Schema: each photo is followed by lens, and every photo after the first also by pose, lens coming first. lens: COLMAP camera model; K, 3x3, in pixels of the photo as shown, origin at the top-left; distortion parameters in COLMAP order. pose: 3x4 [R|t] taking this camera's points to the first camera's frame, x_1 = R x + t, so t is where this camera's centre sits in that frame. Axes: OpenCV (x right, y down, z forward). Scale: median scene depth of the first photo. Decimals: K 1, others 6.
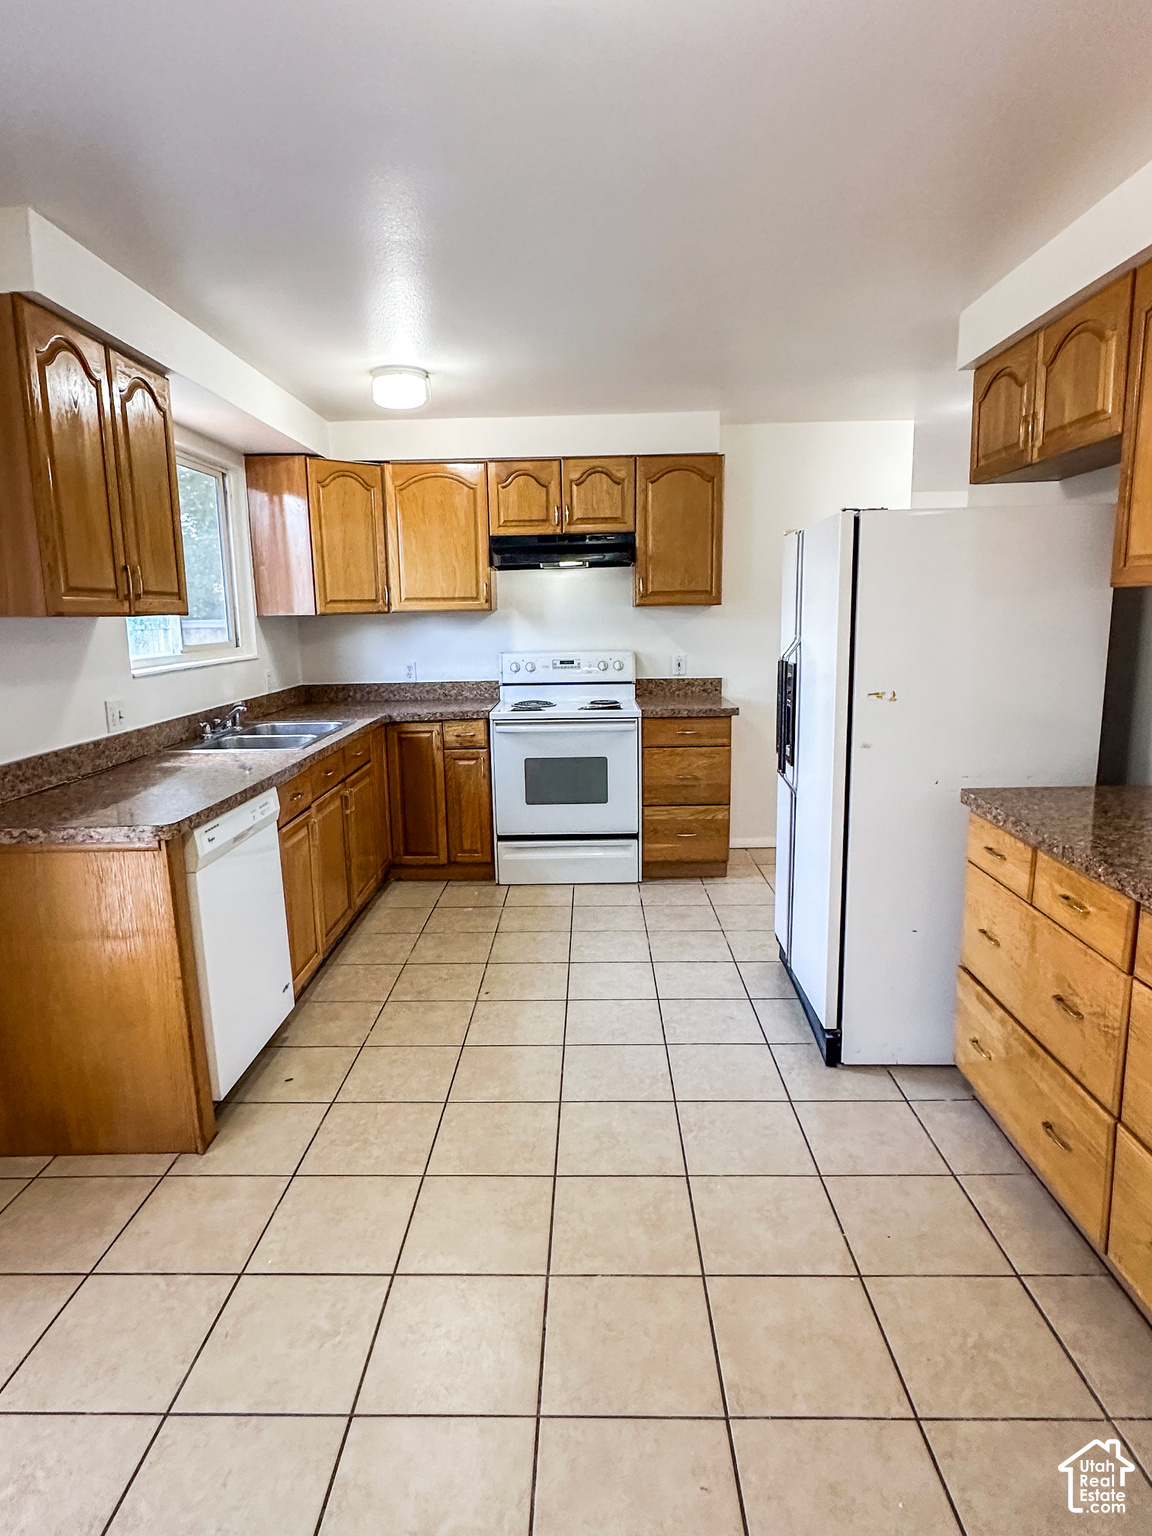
lens RADIAL K [[866.0, 0, 575.4], [0, 866.0, 769.9], [0, 0, 1]] dist [-0.005521, 0.000183]
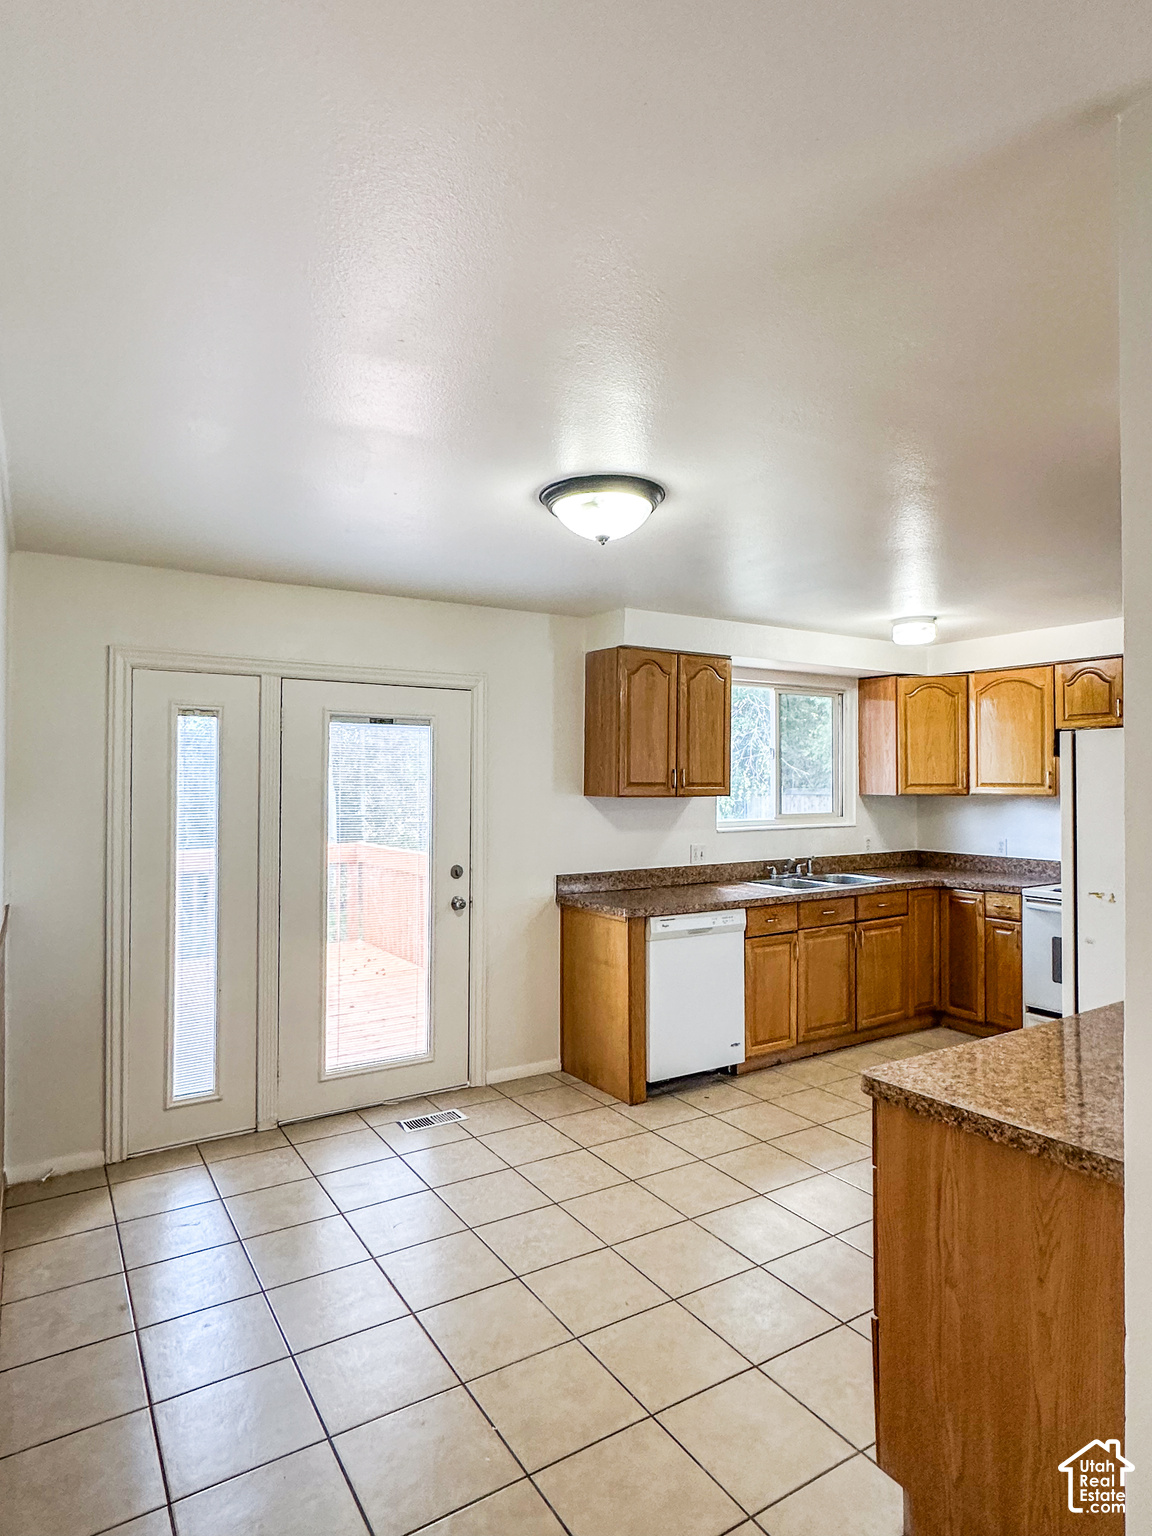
lens RADIAL K [[866.0, 0, 575.4], [0, 866.0, 769.9], [0, 0, 1]] dist [-0.005521, 0.000183]
pose [[0.547354, 0.009508, -0.836847, 0.742449], [-0.162504, 0.982111, -0.095130, -0.026221], [0.820972, 0.188060, 0.539108, -0.117855]]
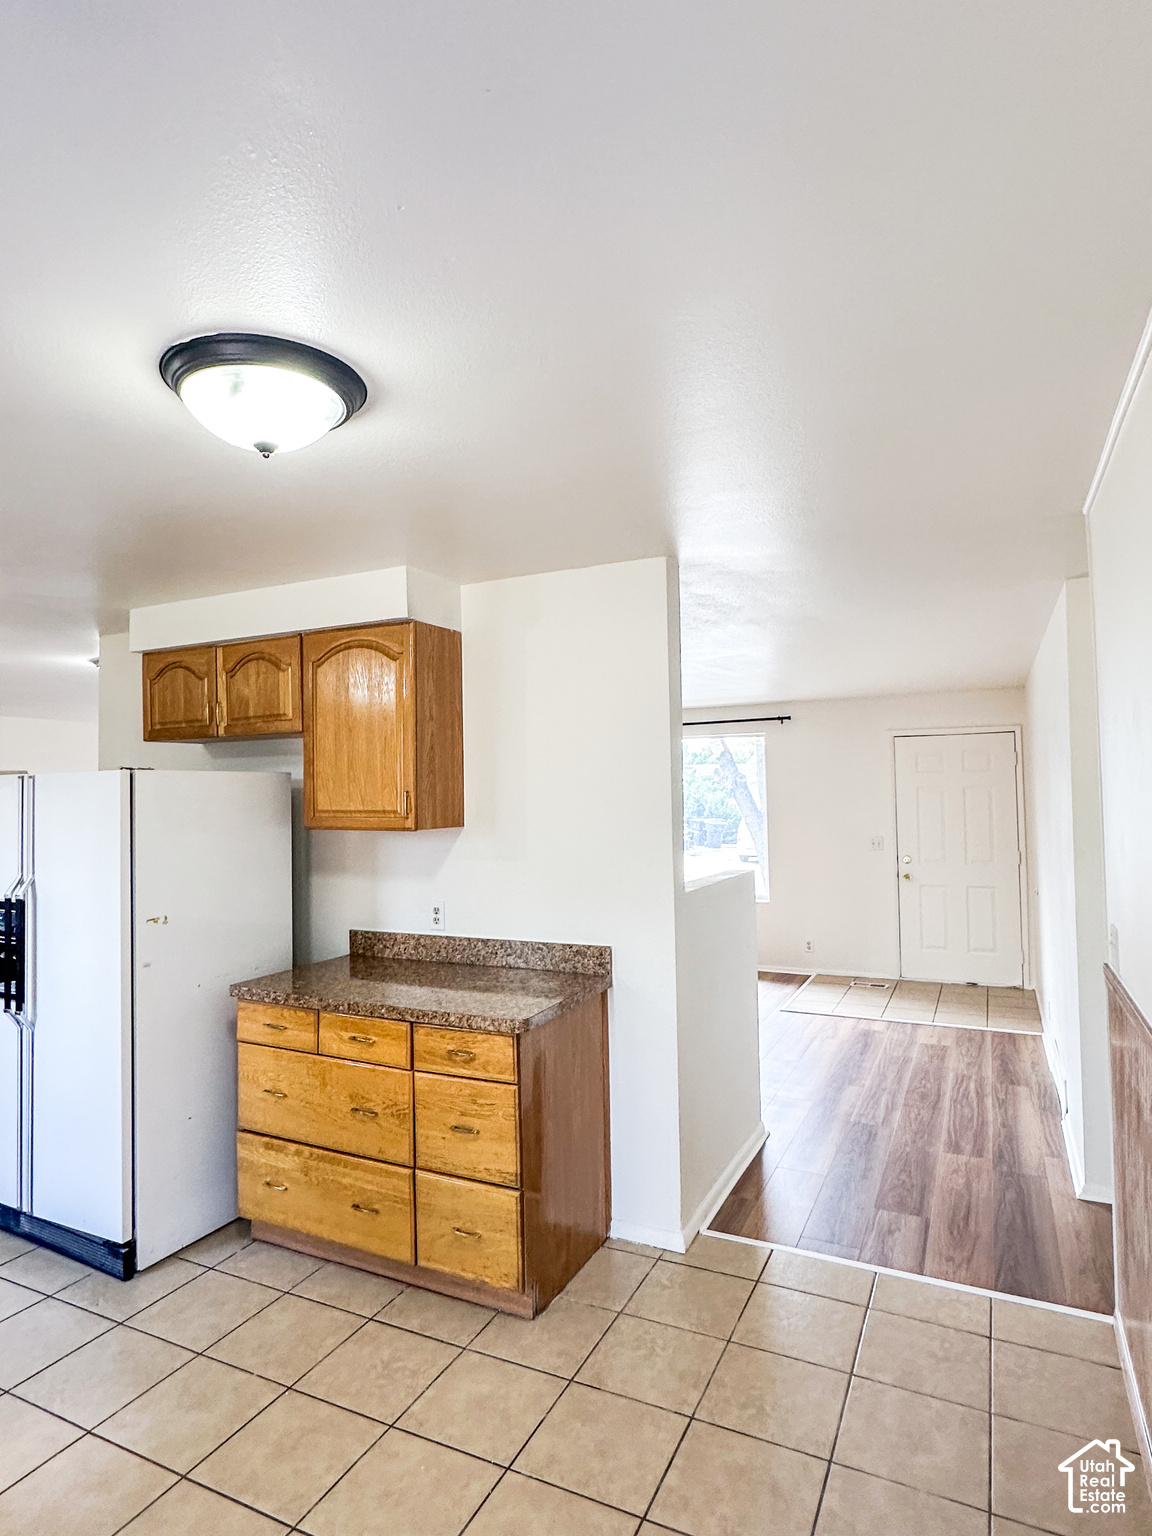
lens RADIAL K [[866.0, 0, 575.4], [0, 866.0, 769.9], [0, 0, 1]] dist [-0.005521, 0.000183]
pose [[0.415415, 0.043267, 0.908603, -0.412731], [0.172026, 0.977106, -0.125180, -0.033310], [-0.893218, 0.208305, 0.398461, -0.027075]]
